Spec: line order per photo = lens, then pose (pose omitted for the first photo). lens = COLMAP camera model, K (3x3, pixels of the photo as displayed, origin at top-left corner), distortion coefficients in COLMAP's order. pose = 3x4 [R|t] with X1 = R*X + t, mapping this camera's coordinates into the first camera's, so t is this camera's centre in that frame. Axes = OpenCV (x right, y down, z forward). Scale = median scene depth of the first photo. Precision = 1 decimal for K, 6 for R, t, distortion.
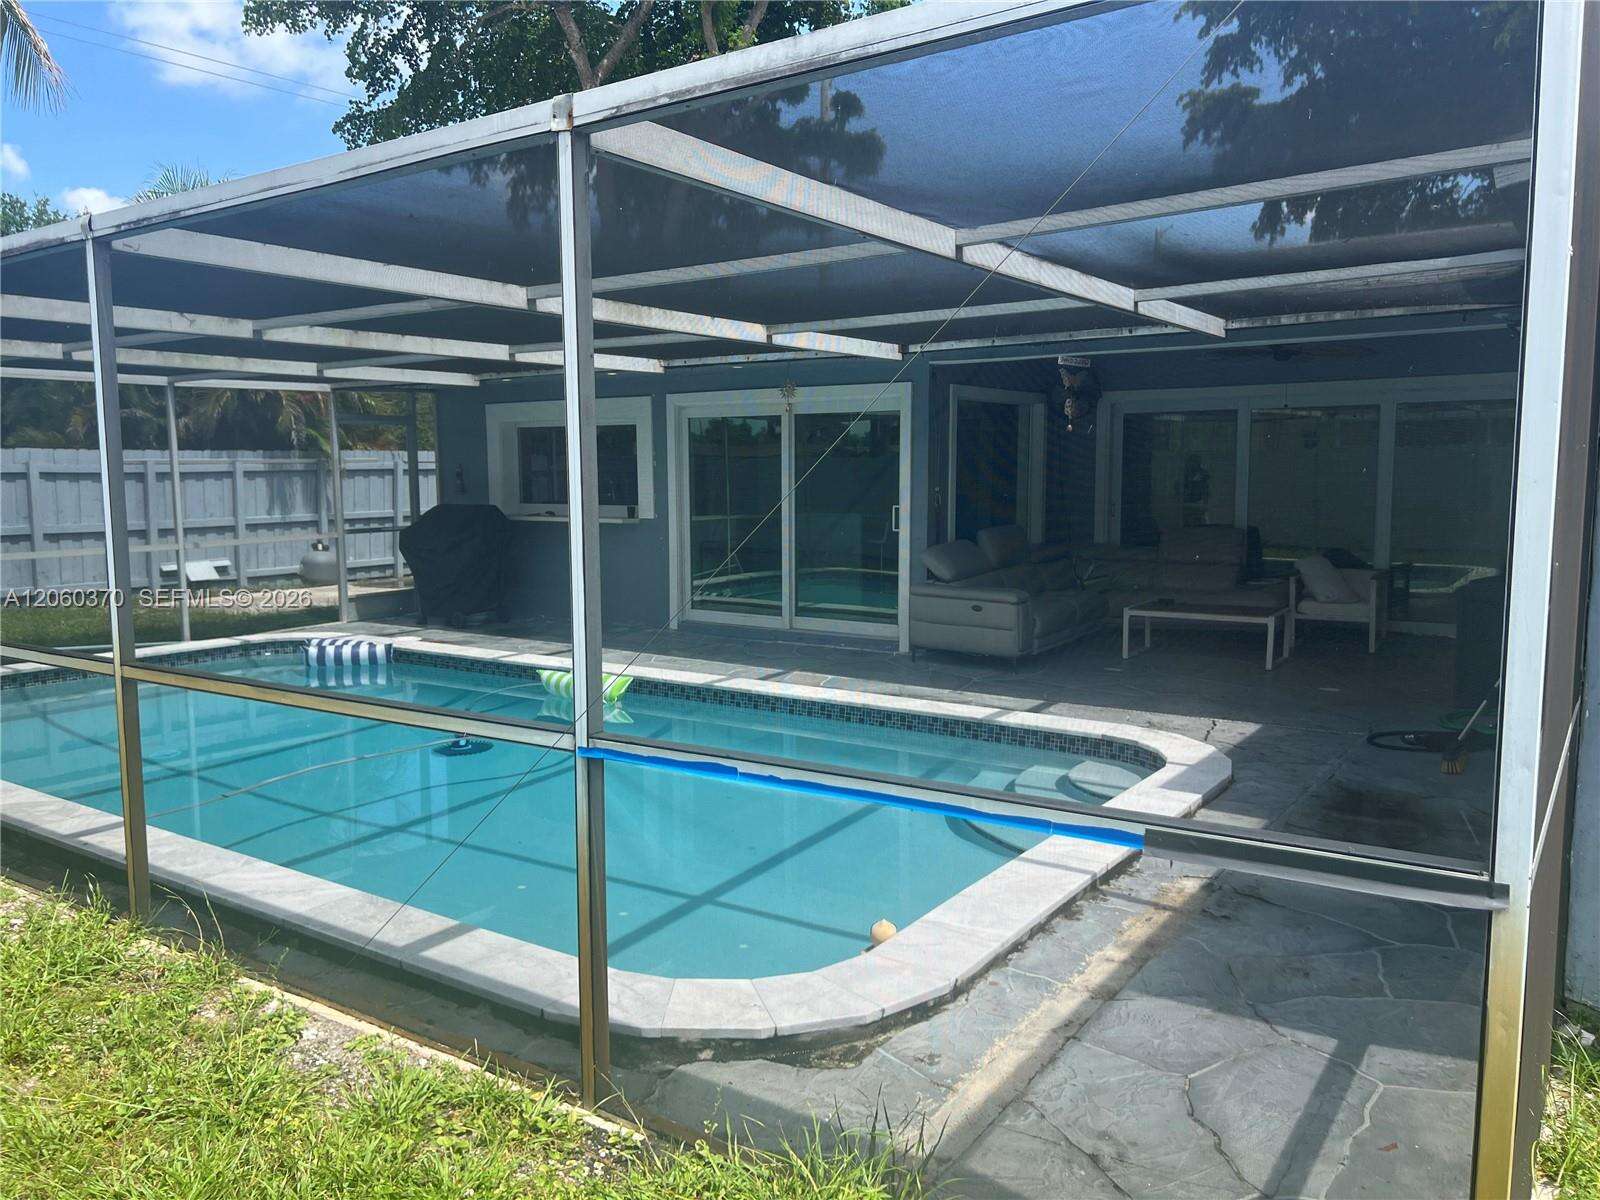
lens RADIAL K [[1203.4, 0, 787.5], [0, 1203.4, 598.0], [0, 0, 1]] dist [0.049382, -0.056912]
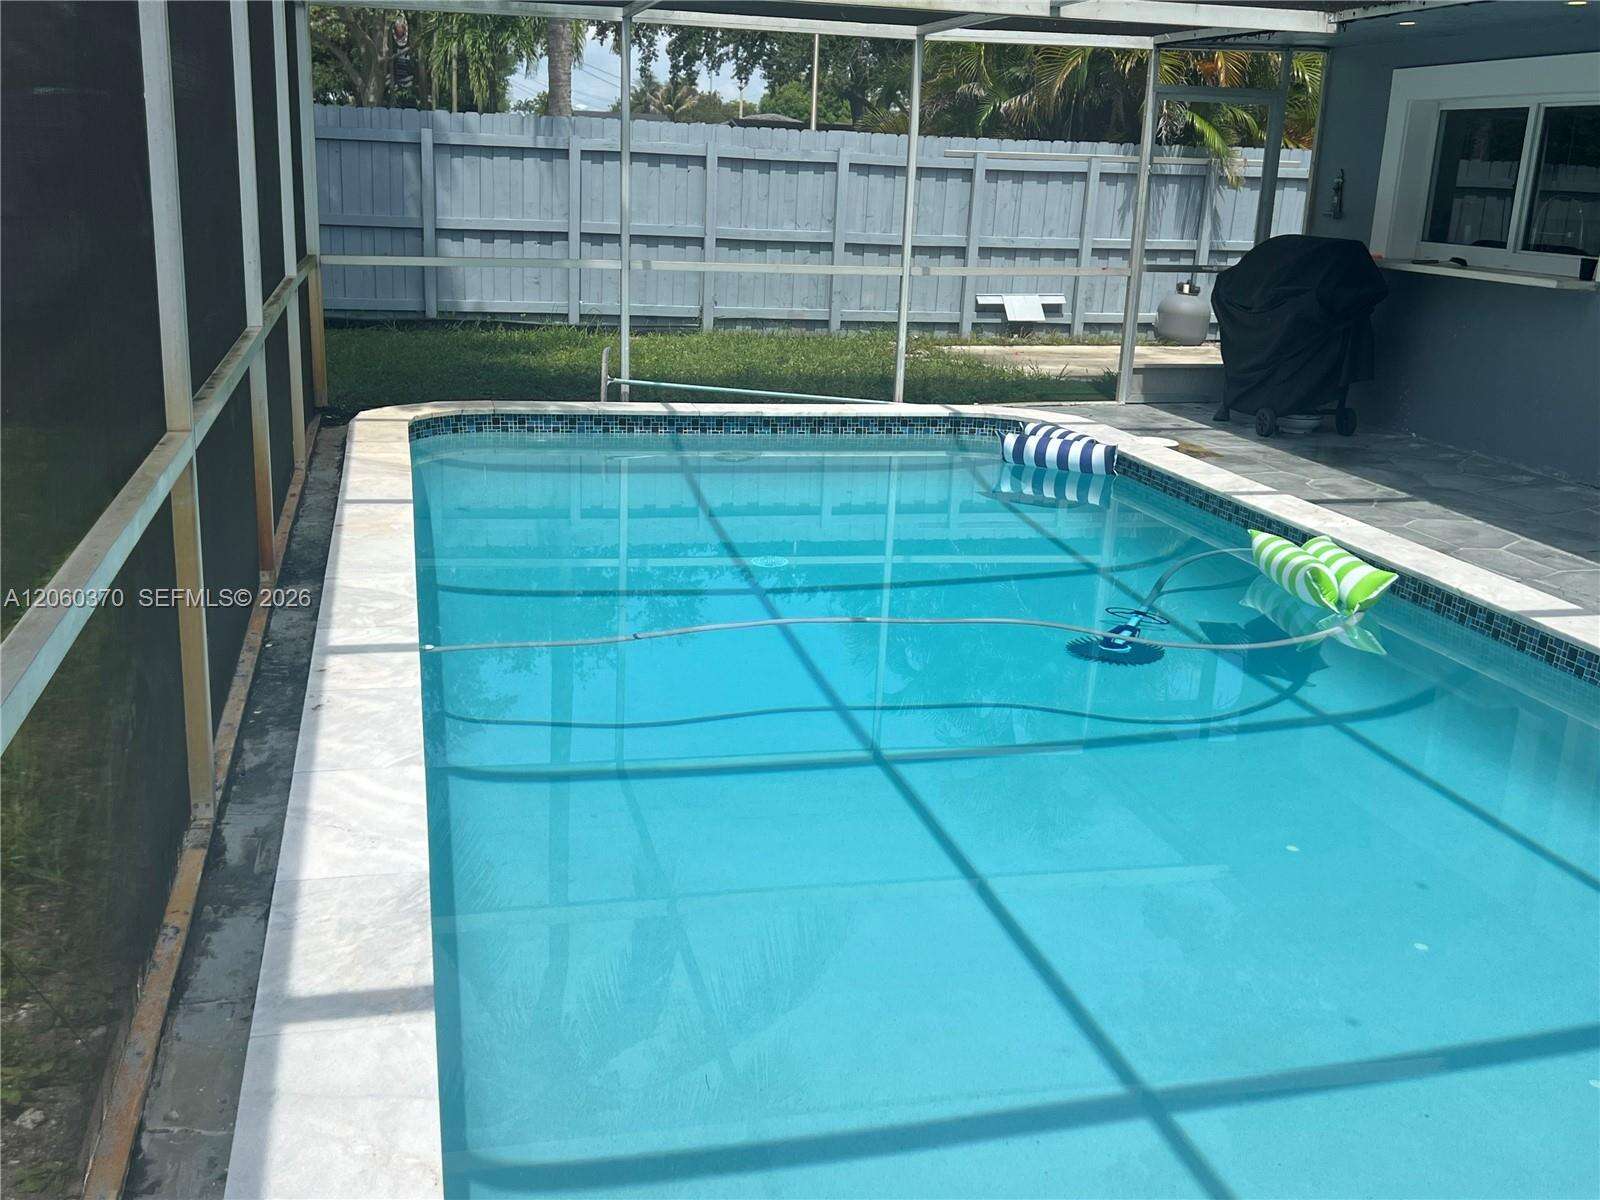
lens RADIAL K [[1605.2, 0, 807.4], [0, 1605.2, 607.7], [0, 0, 1]] dist [0.054383, 0.000000]
pose [[0.750908, 0.211707, -0.625554, 0.090812], [-0.115648, 0.974742, 0.191061, -0.019677], [0.650202, -0.071125, 0.756425, 0.179613]]
